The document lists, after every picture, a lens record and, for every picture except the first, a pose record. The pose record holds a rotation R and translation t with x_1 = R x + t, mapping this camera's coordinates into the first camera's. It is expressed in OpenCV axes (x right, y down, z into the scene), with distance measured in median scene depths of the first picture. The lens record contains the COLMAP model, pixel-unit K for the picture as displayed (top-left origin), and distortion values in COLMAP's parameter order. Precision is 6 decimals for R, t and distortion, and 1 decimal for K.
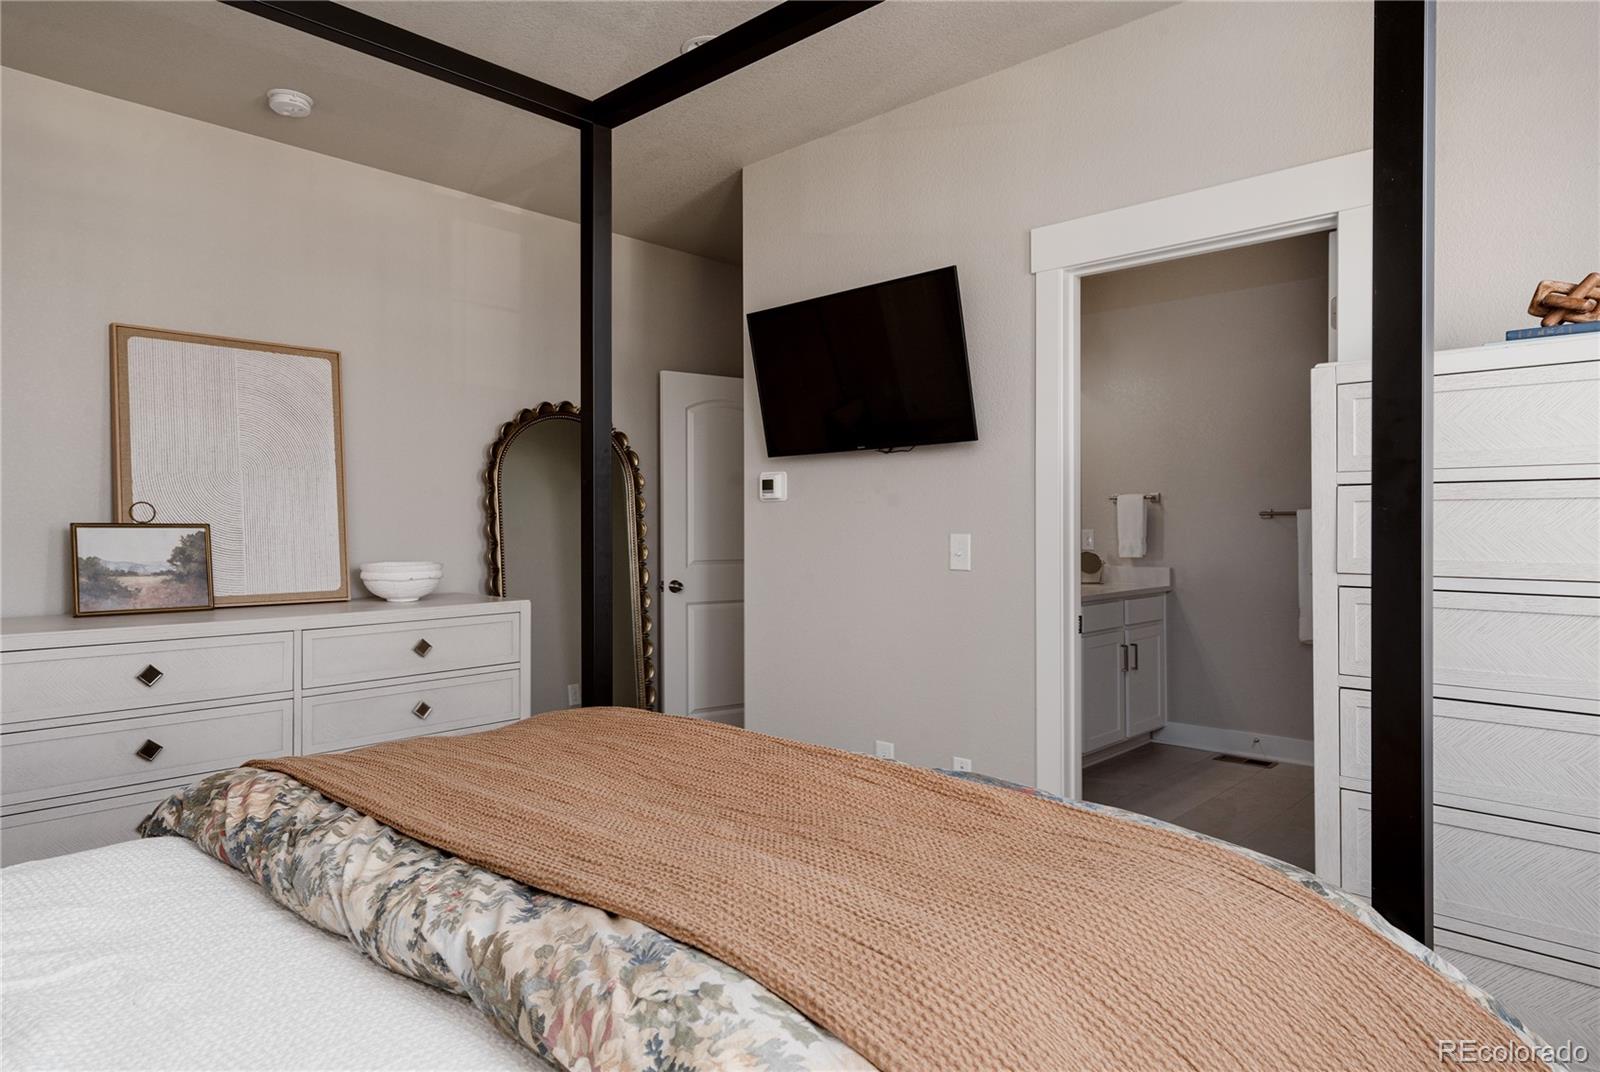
lens RADIAL K [[985.8, 0, 753.6], [0, 985.8, 521.5], [0, 0, 1]] dist [0.003089, -0.001602]
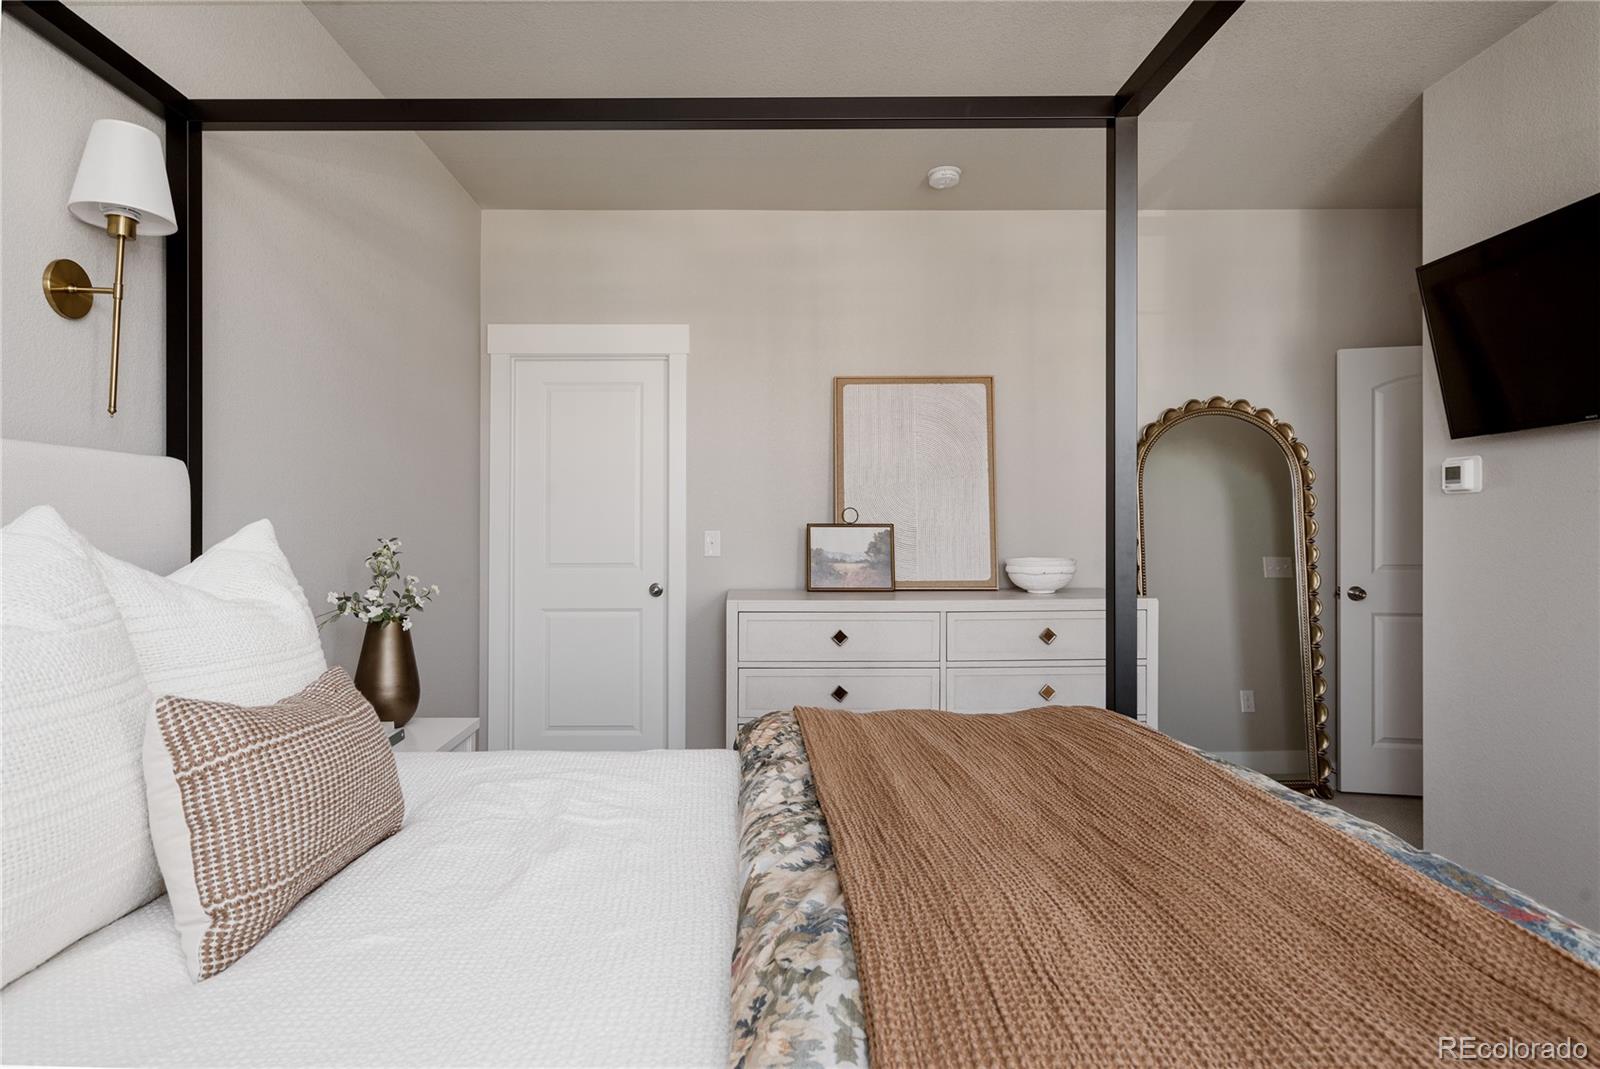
lens RADIAL K [[897.0, 0, 798.4], [0, 897.0, 521.4], [0, 0, 1]] dist [-0.004946, 0.001766]
pose [[0.677069, -0.005778, -0.735897, 0.221338], [0.005192, 0.999982, -0.003074, 0.001993], [0.735901, -0.001739, 0.677086, 0.124290]]
